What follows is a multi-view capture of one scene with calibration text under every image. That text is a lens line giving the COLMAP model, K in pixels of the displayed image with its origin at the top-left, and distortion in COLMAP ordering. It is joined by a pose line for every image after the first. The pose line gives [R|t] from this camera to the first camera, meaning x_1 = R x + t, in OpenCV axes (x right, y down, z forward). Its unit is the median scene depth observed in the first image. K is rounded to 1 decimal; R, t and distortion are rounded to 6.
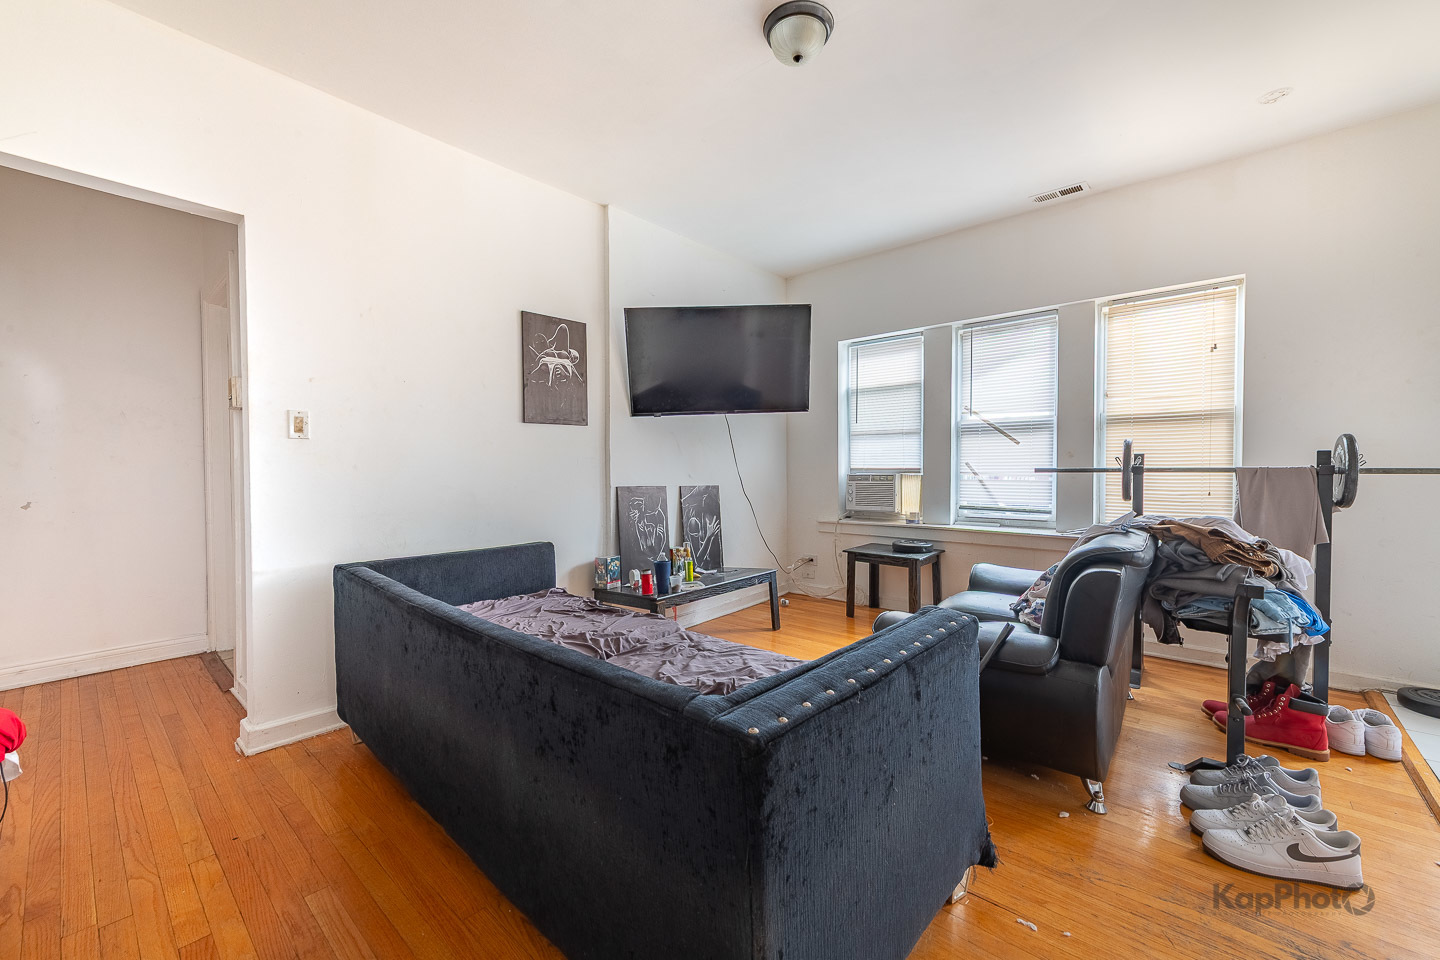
lens RADIAL K [[563.2, 0, 740.5], [0, 563.2, 479.1], [0, 0, 1]] dist [0.015127, -0.003178]
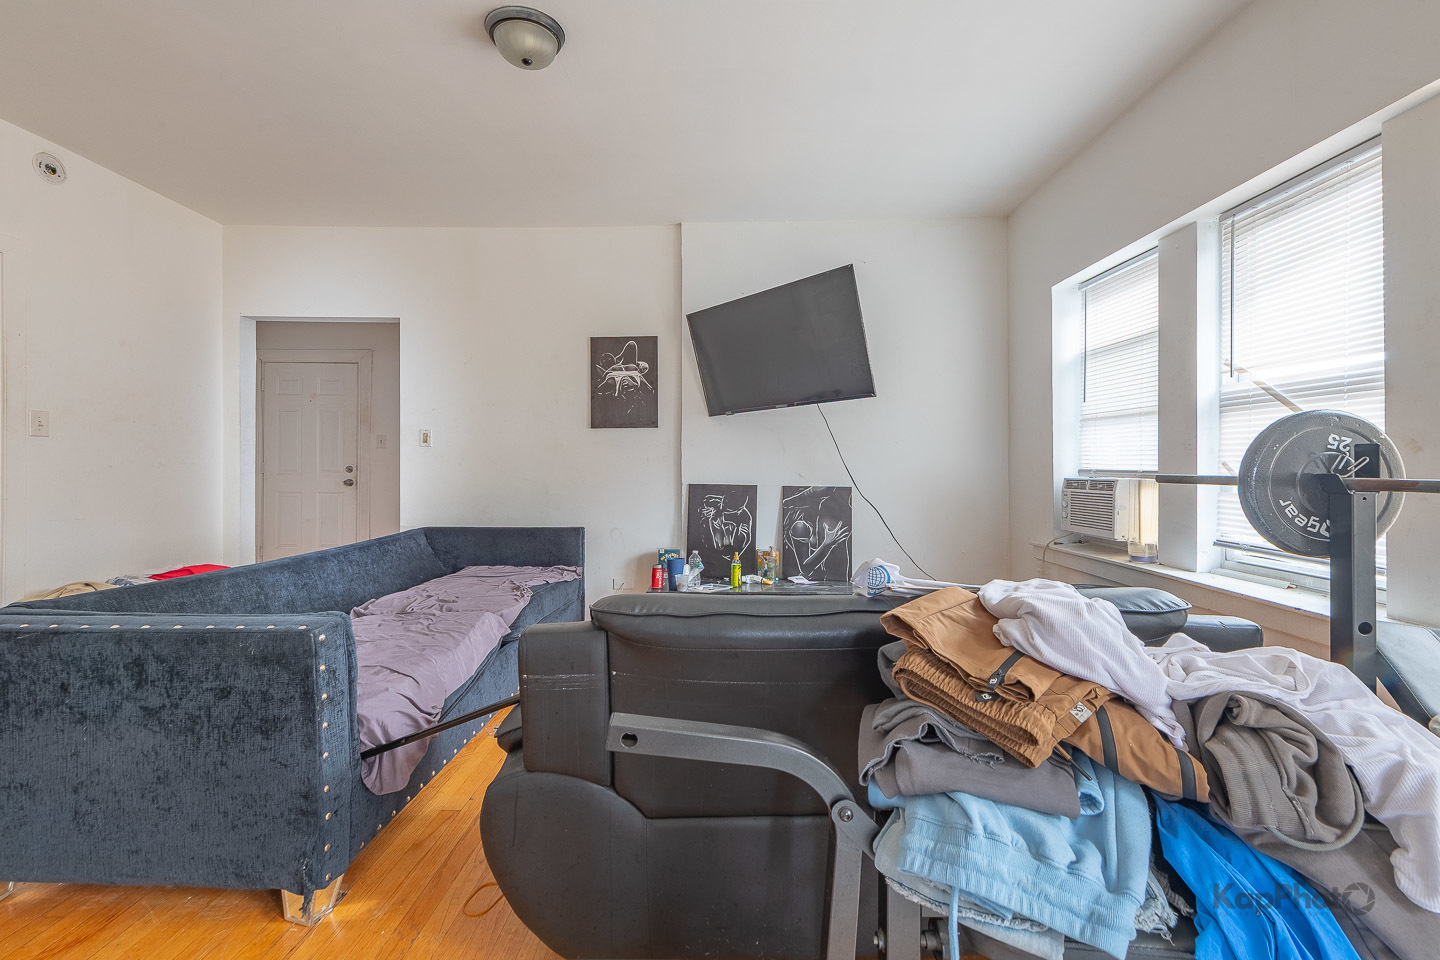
lens RADIAL K [[560.7, 0, 720.0], [0, 560.7, 480.0], [0, 0, 1]] dist [0.003003, 0.000089]
pose [[0.665060, 0.027813, -0.746272, 0.596698], [-0.022667, 0.999598, 0.017053, -0.013288], [0.746446, 0.005574, 0.665423, 0.336613]]
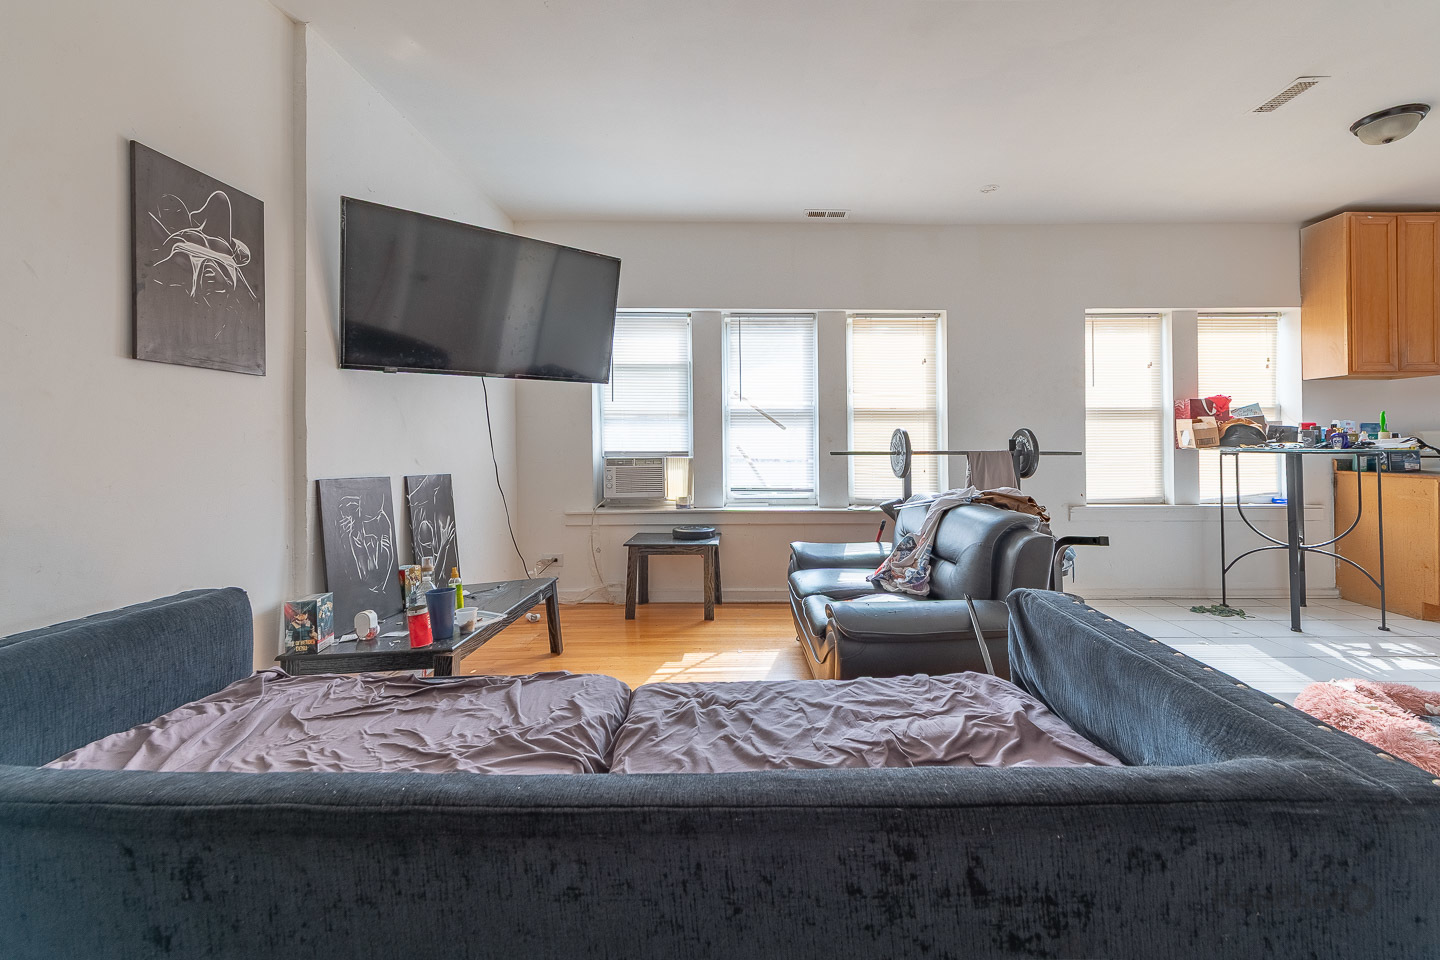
lens RADIAL K [[556.1, 0, 803.3], [0, 556.1, 446.7], [0, 0, 1]] dist [0.002814, -0.000057]
pose [[0.749969, 0.007849, 0.661426, -0.220158], [0.011389, 0.999628, -0.024775, -0.001597], [-0.661375, 0.026113, 0.749601, 0.190942]]
